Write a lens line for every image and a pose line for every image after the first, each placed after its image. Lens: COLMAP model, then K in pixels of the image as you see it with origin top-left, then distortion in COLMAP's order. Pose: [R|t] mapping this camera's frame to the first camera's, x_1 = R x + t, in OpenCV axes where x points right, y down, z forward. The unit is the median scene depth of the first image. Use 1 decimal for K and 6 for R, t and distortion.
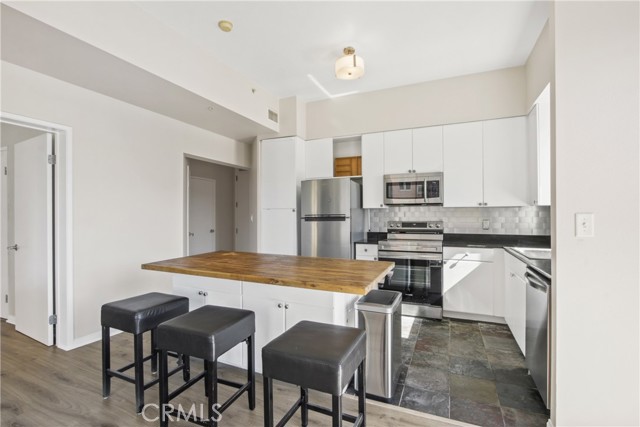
lens RADIAL K [[293.3, 0, 320.0], [0, 293.3, 213.5], [0, 0, 1]] dist [-0.017982, 0.000054]
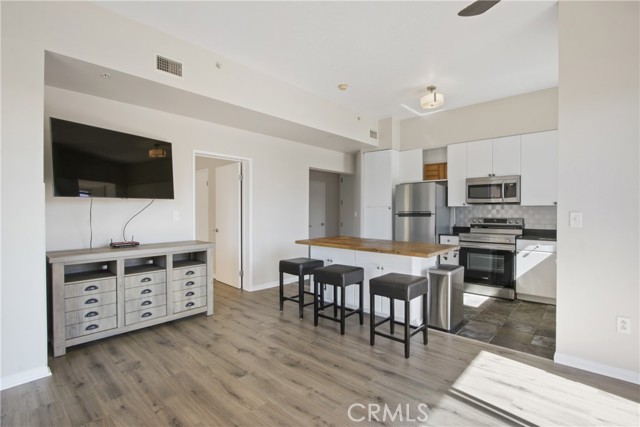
lens RADIAL K [[303.5, 0, 320.0], [0, 303.5, 213.5], [0, 0, 1]] dist [-0.013646, 0.000379]
pose [[0.948051, 0.007847, -0.318021, 0.045544], [-0.003950, 0.999909, 0.012899, -0.002794], [0.318093, -0.010973, 0.947996, -0.358722]]
